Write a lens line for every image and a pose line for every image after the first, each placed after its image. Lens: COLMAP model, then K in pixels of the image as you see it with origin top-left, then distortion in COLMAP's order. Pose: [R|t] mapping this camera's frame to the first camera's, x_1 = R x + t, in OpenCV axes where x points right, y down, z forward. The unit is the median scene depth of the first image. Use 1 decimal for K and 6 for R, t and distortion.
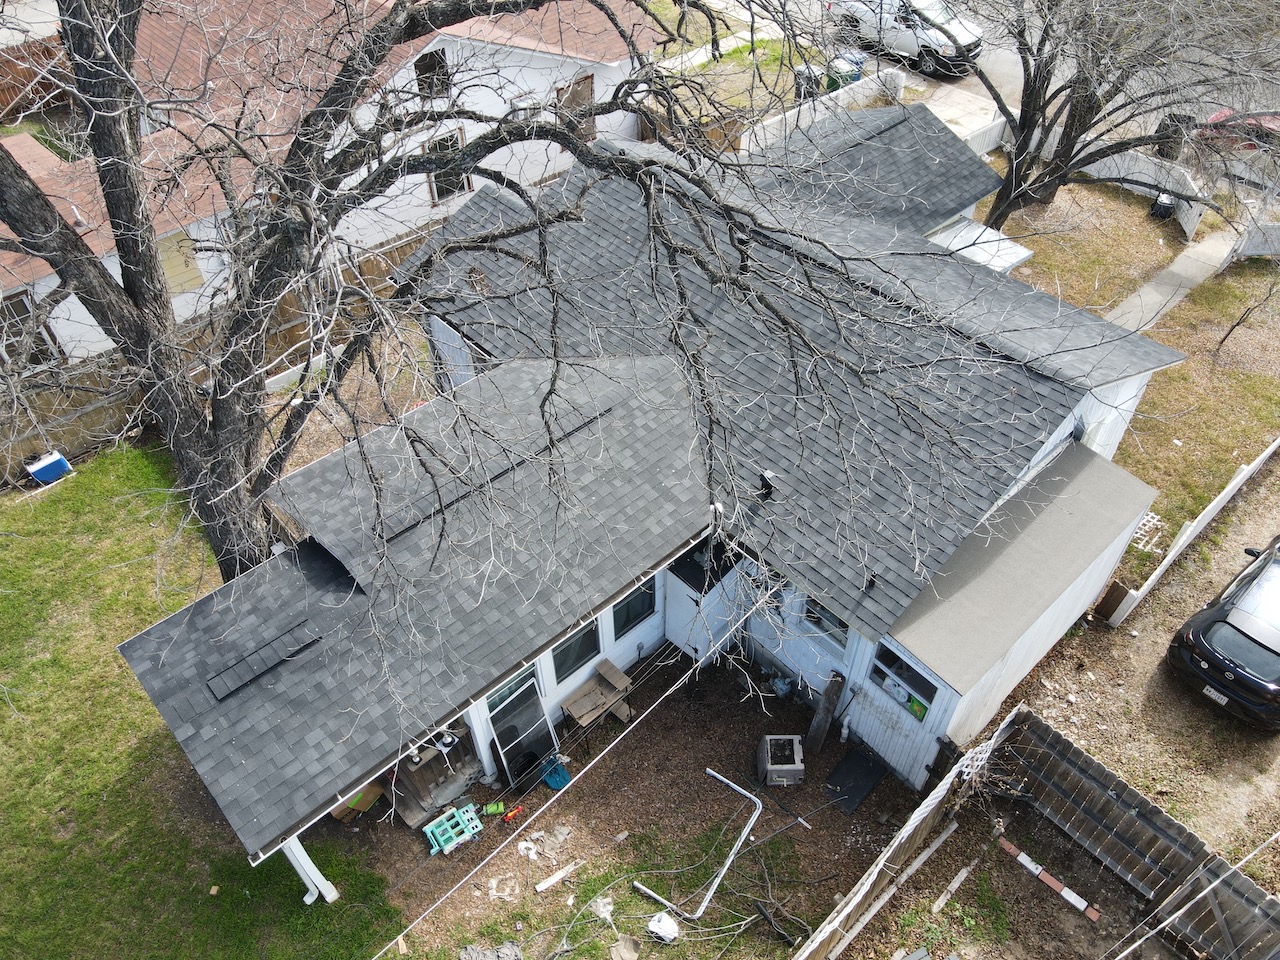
lens RADIAL K [[929.2, 0, 647.2], [0, 929.2, 481.1], [0, 0, 1]] dist [0.005270, 0.003023]
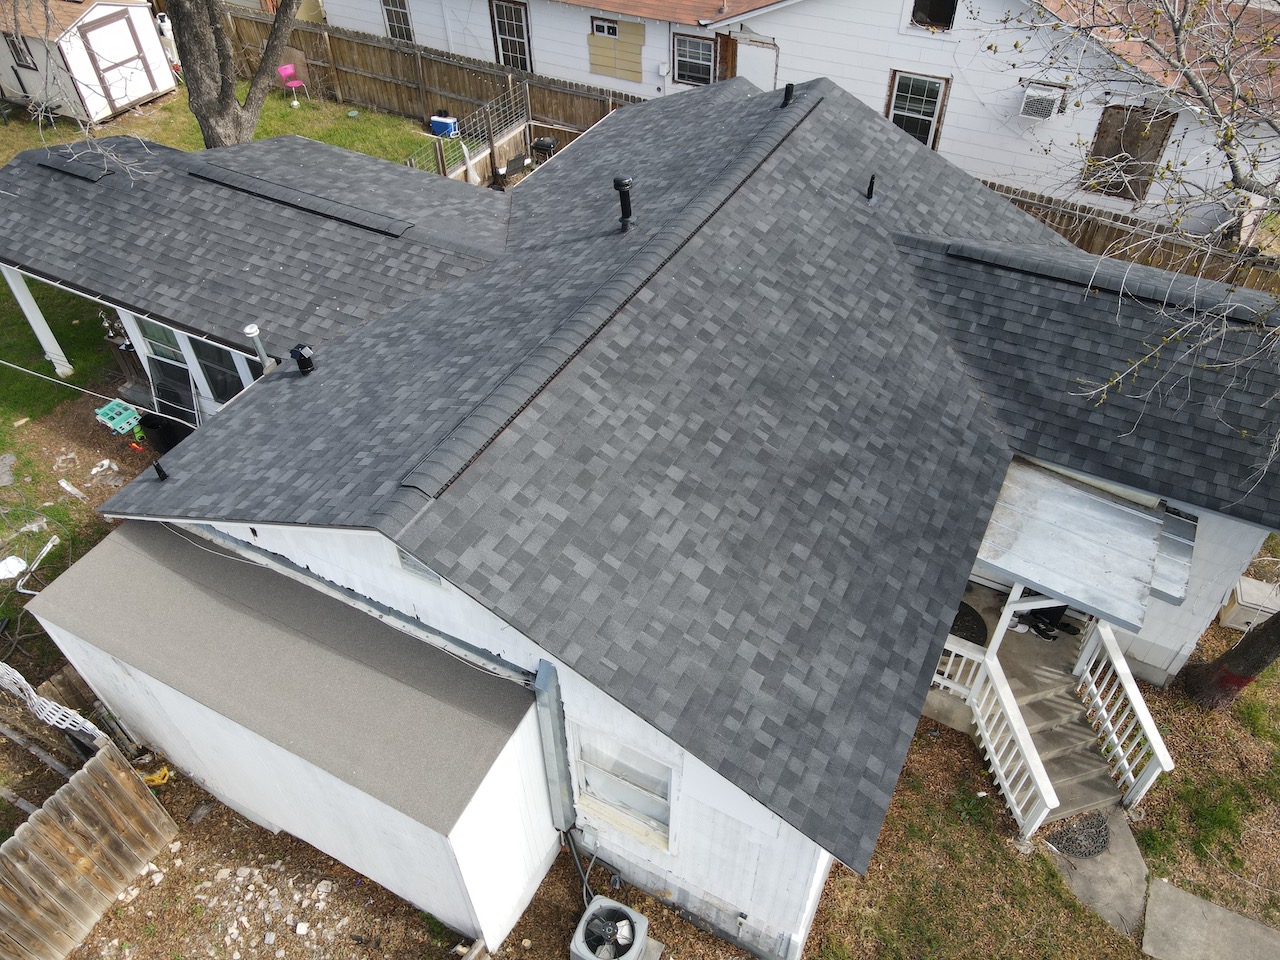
lens RADIAL K [[929.2, 0, 647.2], [0, 929.2, 481.1], [0, 0, 1]] dist [0.005270, 0.003023]
pose [[0.340201, 0.664664, -0.665195, 0.850841], [-0.672282, 0.666520, 0.322162, -0.395680], [0.657495, 0.337599, 0.673593, 0.672582]]
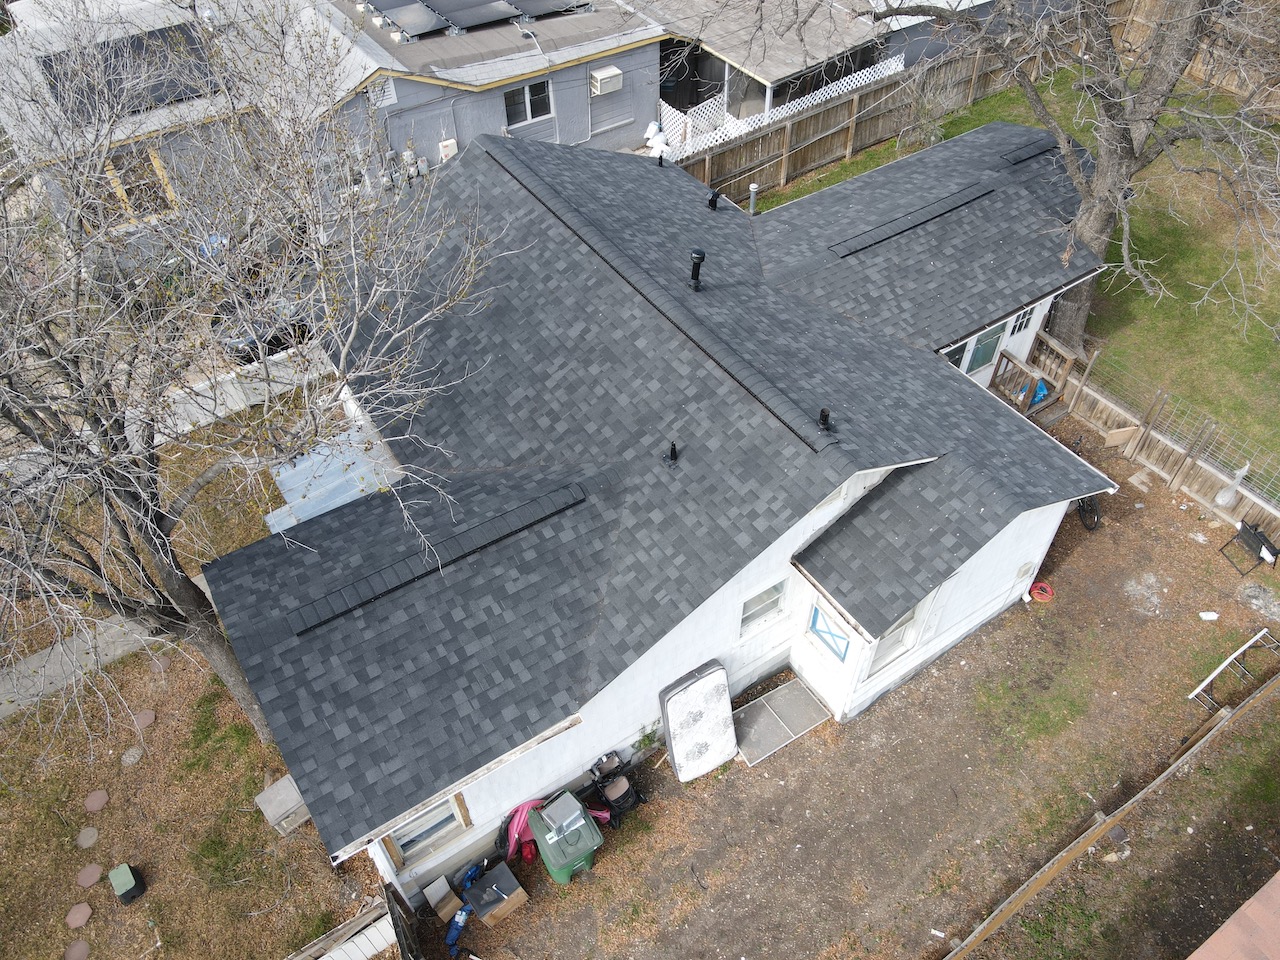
lens RADIAL K [[929.2, 0, 647.2], [0, 929.2, 481.1], [0, 0, 1]] dist [0.005270, 0.003023]
pose [[-0.989215, -0.102228, 0.104896, 0.031973], [0.110476, -0.050527, 0.992594, -1.380029], [-0.096171, 0.993477, 0.061276, 1.327479]]
